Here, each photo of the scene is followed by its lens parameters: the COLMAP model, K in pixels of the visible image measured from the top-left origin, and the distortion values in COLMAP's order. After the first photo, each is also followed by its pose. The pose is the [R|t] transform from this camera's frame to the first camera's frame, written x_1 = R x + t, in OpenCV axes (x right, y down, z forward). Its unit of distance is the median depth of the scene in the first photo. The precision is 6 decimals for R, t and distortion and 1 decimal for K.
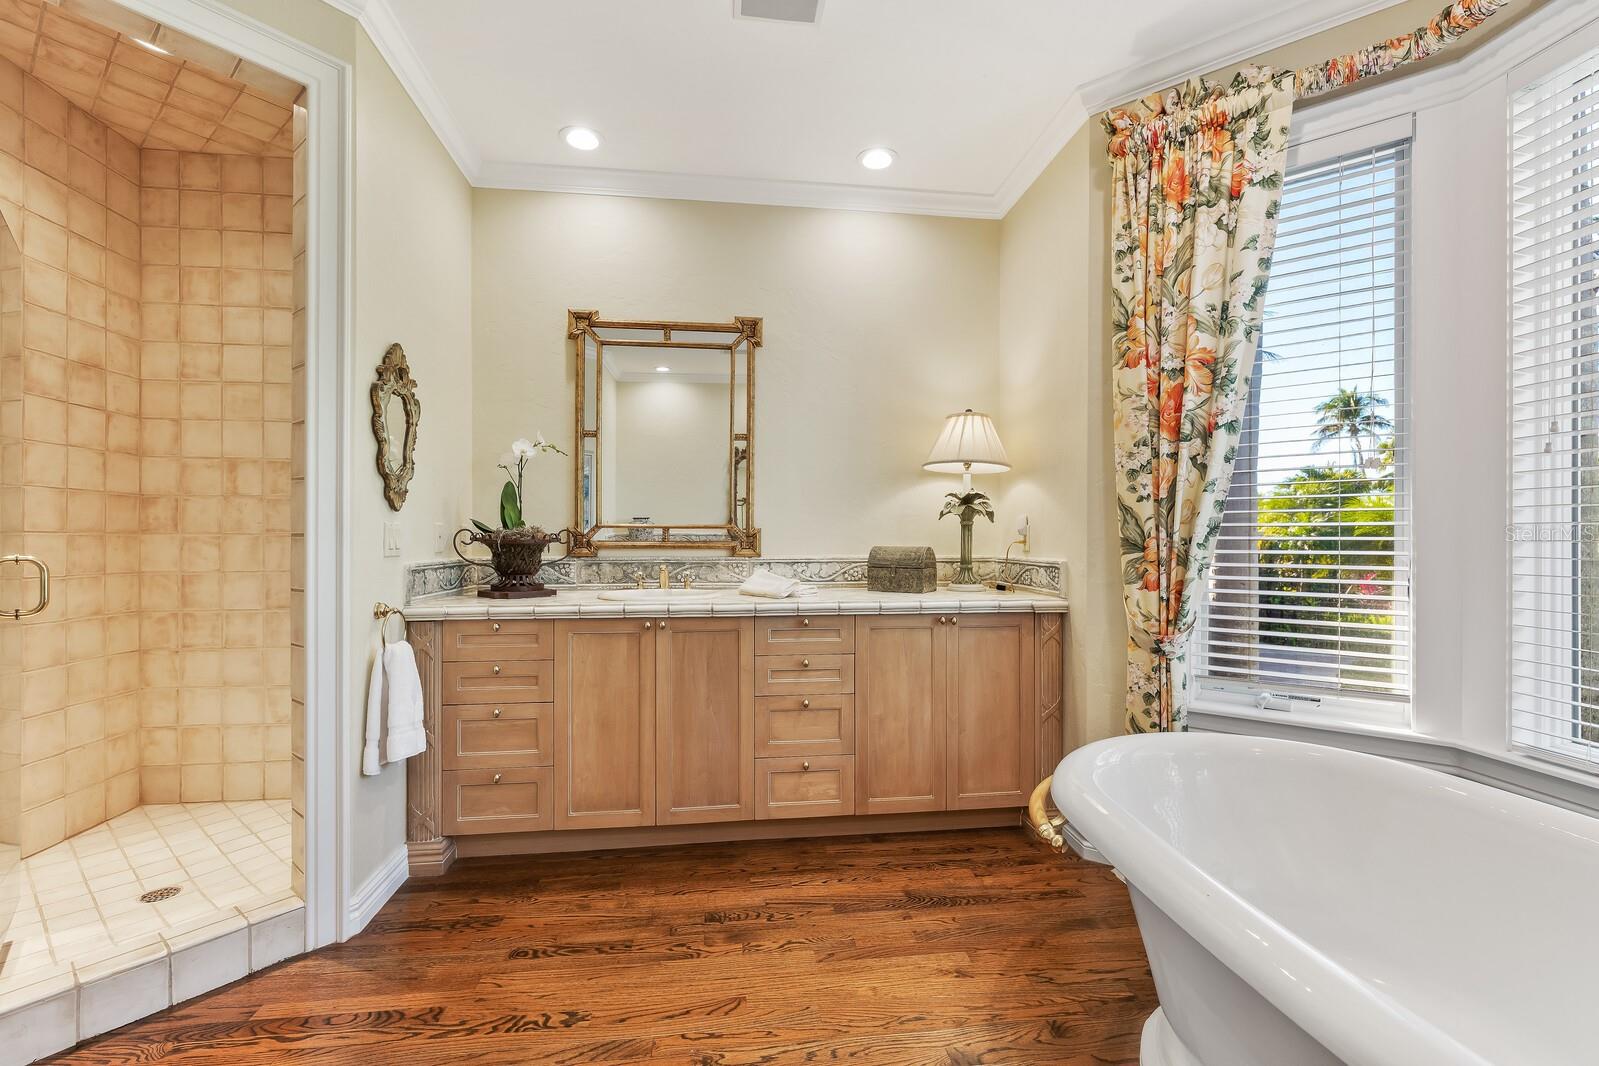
lens RADIAL K [[688.8, 0, 806.9], [0, 688.8, 534.5], [0, 0, 1]] dist [0.001682, -0.000673]
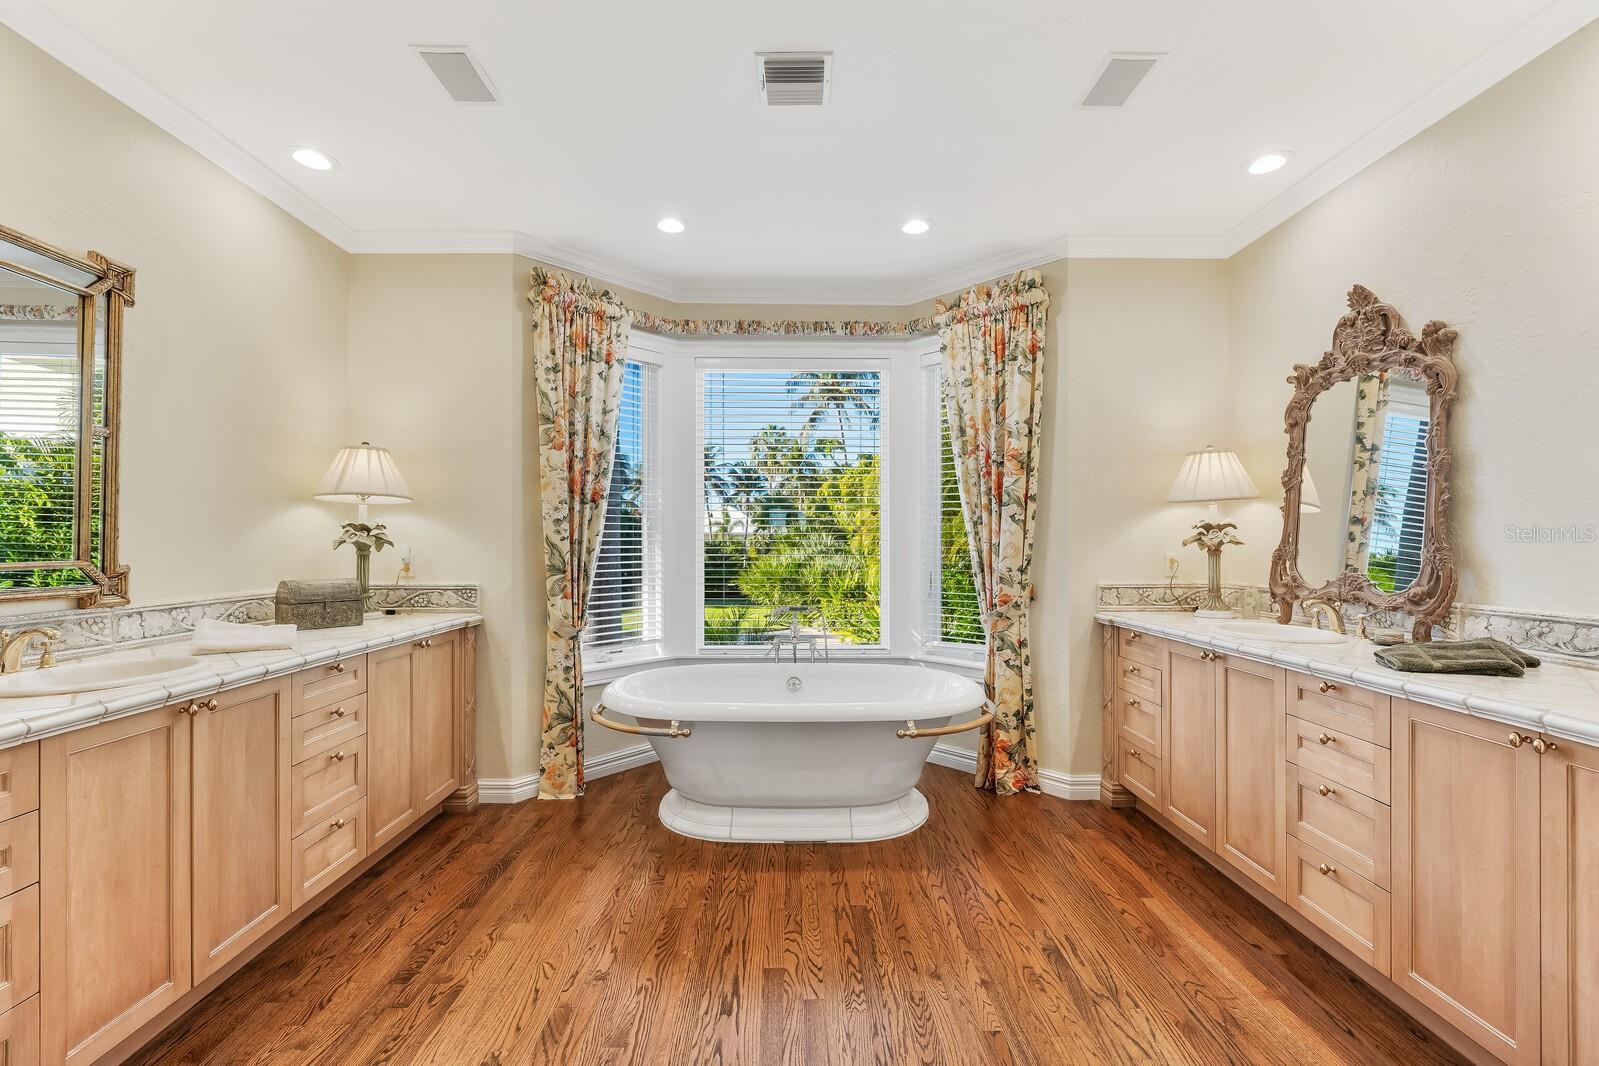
lens RADIAL K [[688.8, 0, 807.1], [0, 688.8, 536.5], [0, 0, 1]] dist [0.001682, -0.000673]
pose [[0.090799, 0.004343, 0.995860, -0.877842], [-0.007829, 0.999963, -0.003647, -0.050554], [-0.995838, -0.007465, 0.090830, 0.300427]]
